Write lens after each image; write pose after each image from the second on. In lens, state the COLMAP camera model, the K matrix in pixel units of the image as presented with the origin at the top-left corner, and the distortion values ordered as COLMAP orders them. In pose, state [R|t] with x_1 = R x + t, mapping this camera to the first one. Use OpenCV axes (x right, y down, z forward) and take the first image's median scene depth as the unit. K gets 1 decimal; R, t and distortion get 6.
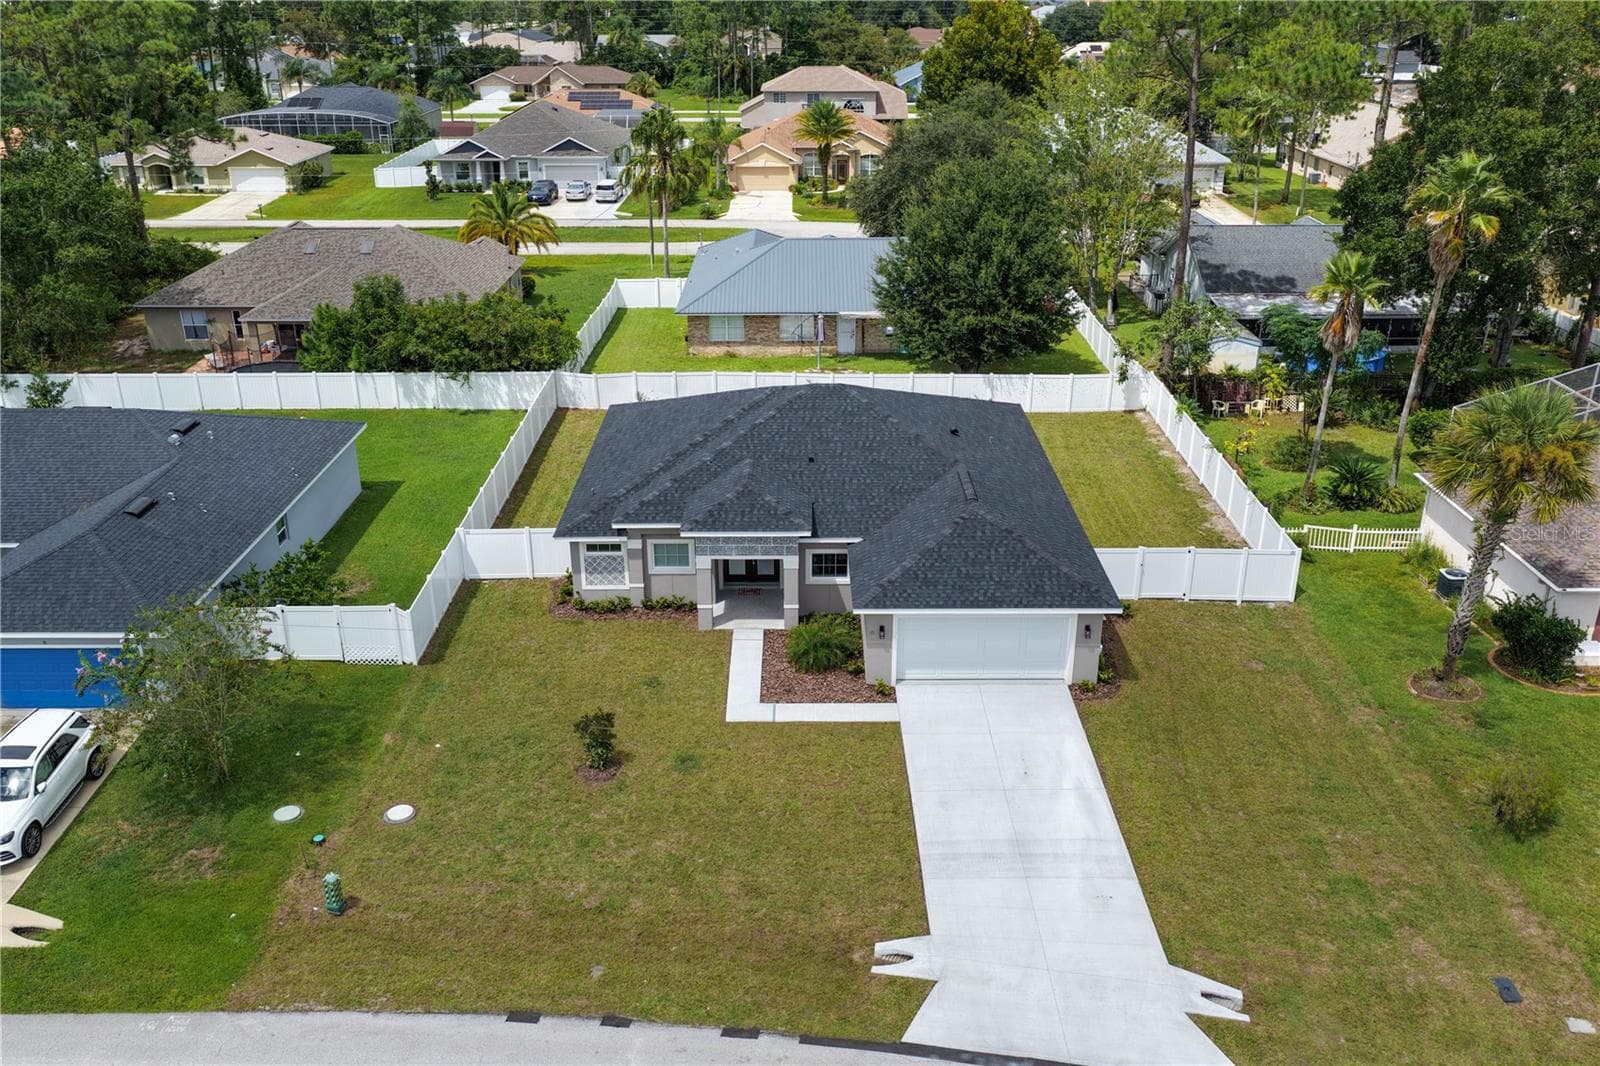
lens RADIAL K [[1316.9, 0, 800.0], [0, 1316.9, 533.0], [0, 0, 1]] dist [-0.009344, 0.015433]
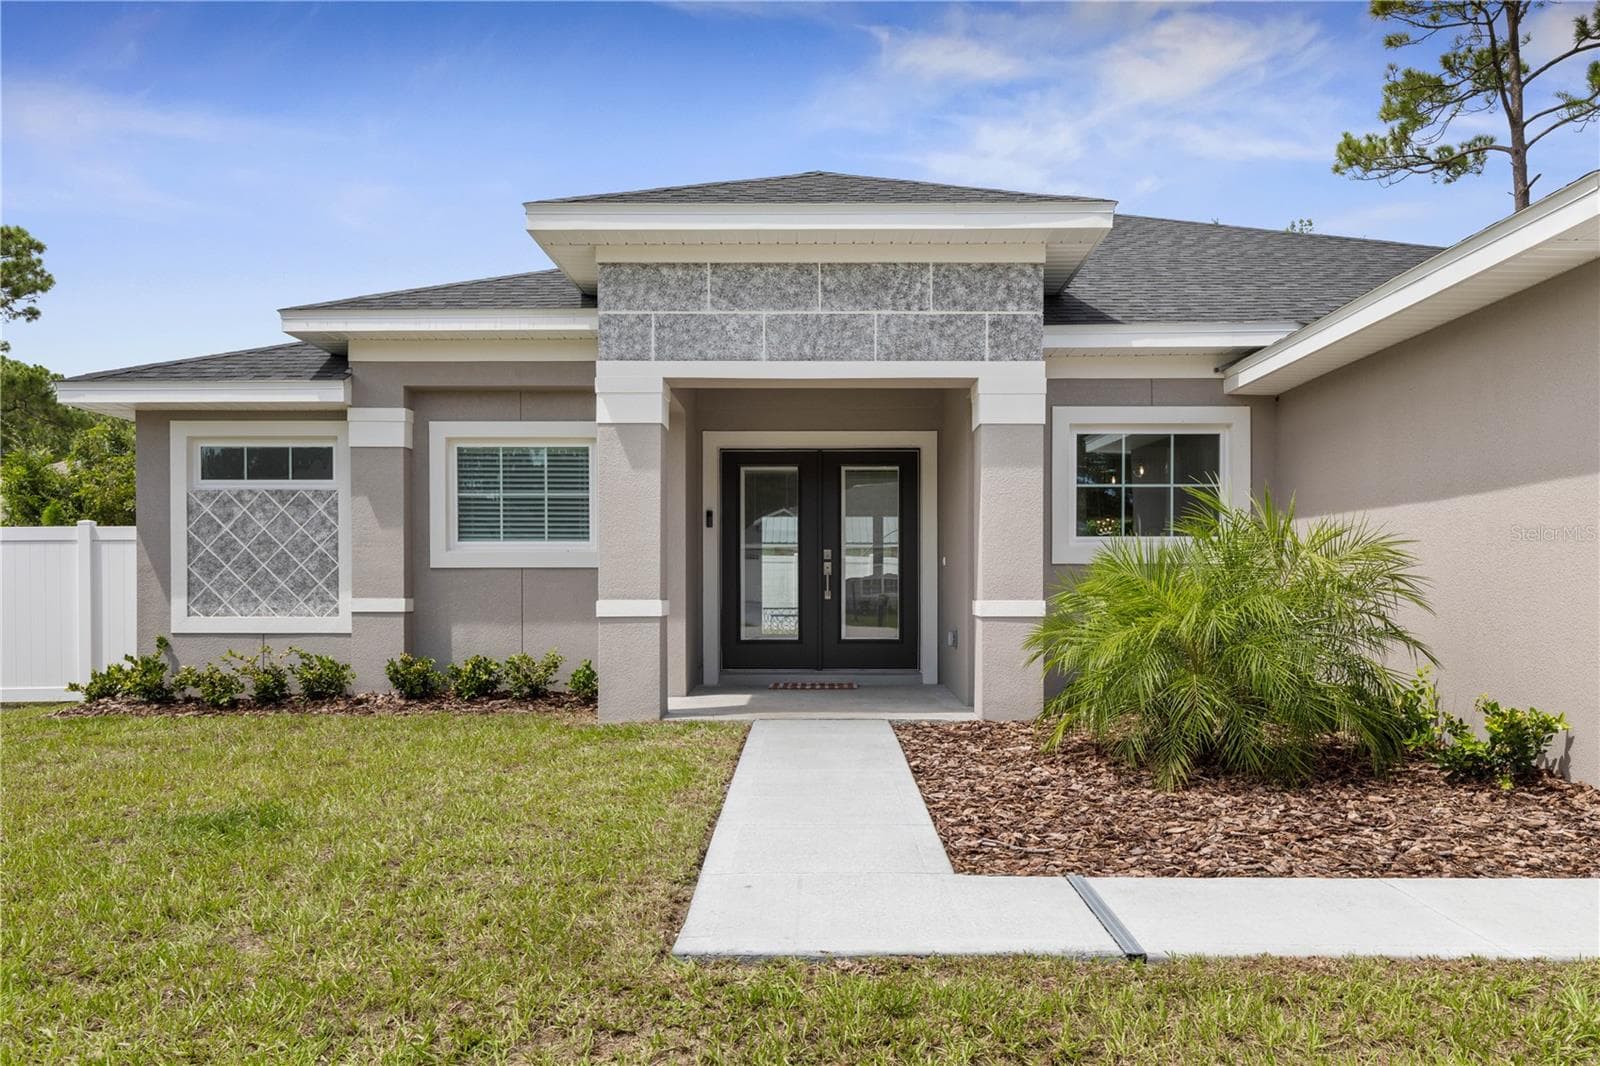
lens RADIAL K [[1273.3, 0, 804.2], [0, 1273.3, 597.3], [0, 0, 1]] dist [0.001861, 0.005987]
pose [[0.999822, -0.002466, -0.018689, -0.037194], [-0.004874, 0.923886, -0.382637, 0.132947], [0.018210, 0.382660, 0.923710, 0.776644]]
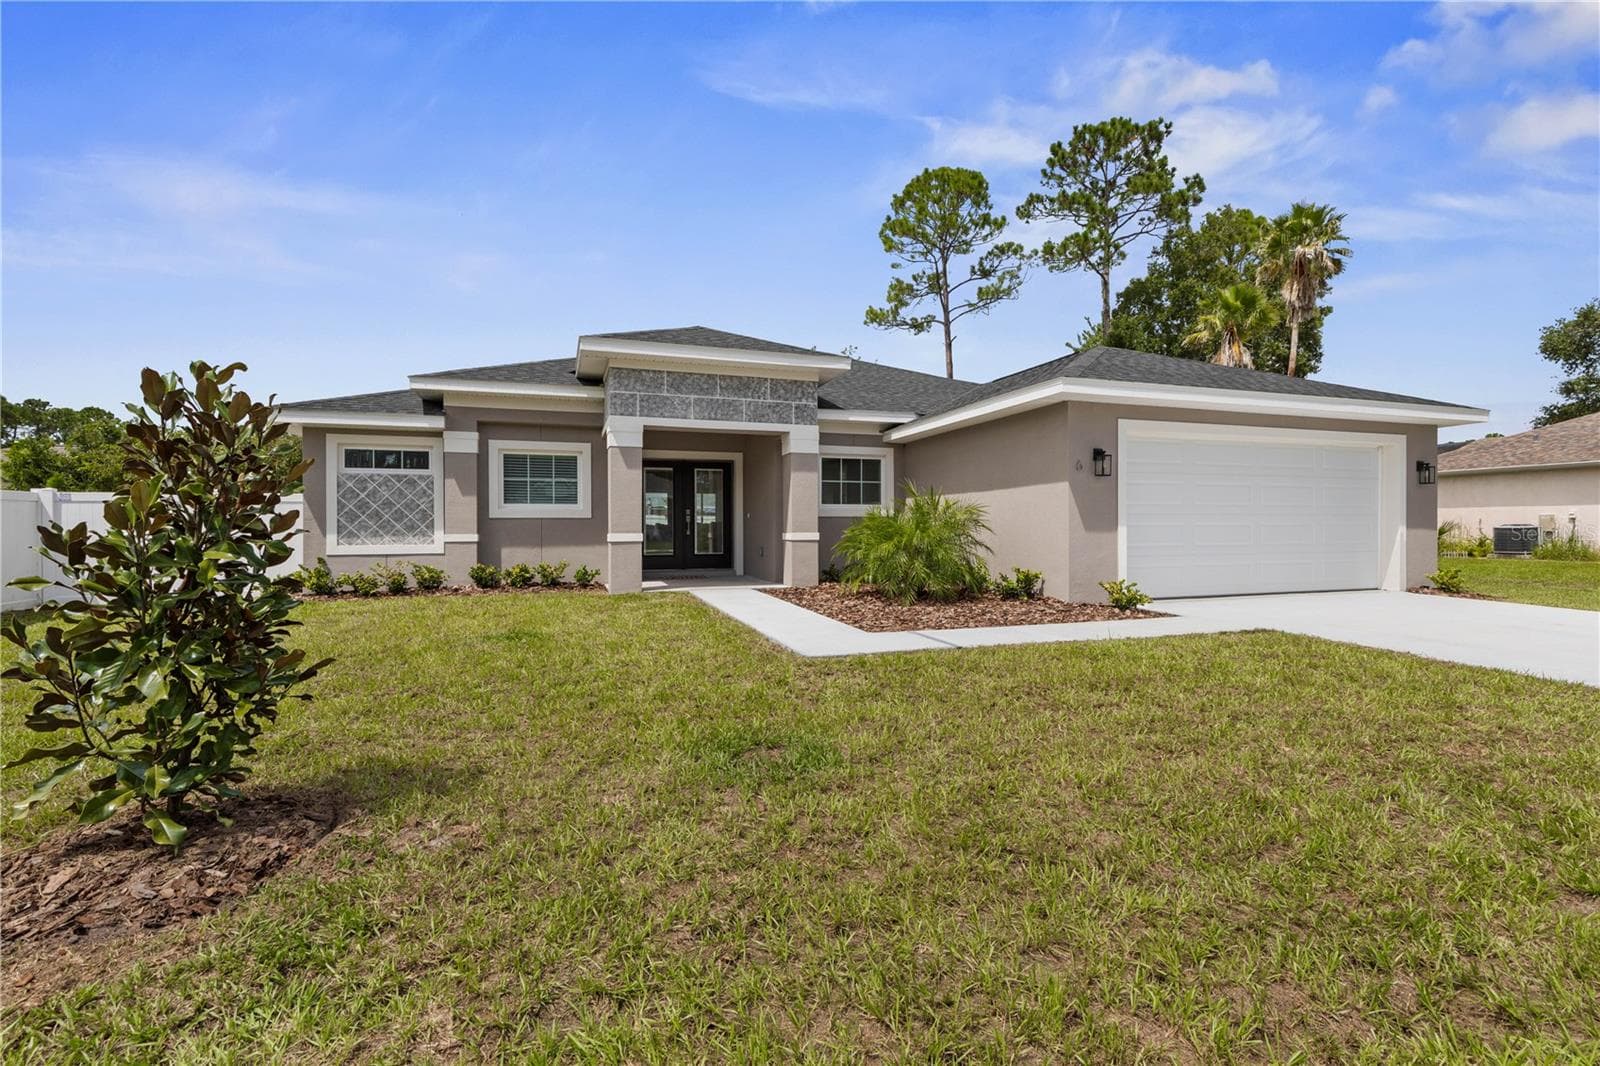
lens RADIAL K [[706.9, 0, 811.4], [0, 706.9, 532.8], [0, 0, 1]] dist [-0.000284, 0.000150]
pose [[0.950011, -0.006961, 0.312140, -0.084318], [0.127830, 0.920789, -0.368521, 0.147992], [-0.284850, 0.390000, 0.875649, 0.745363]]
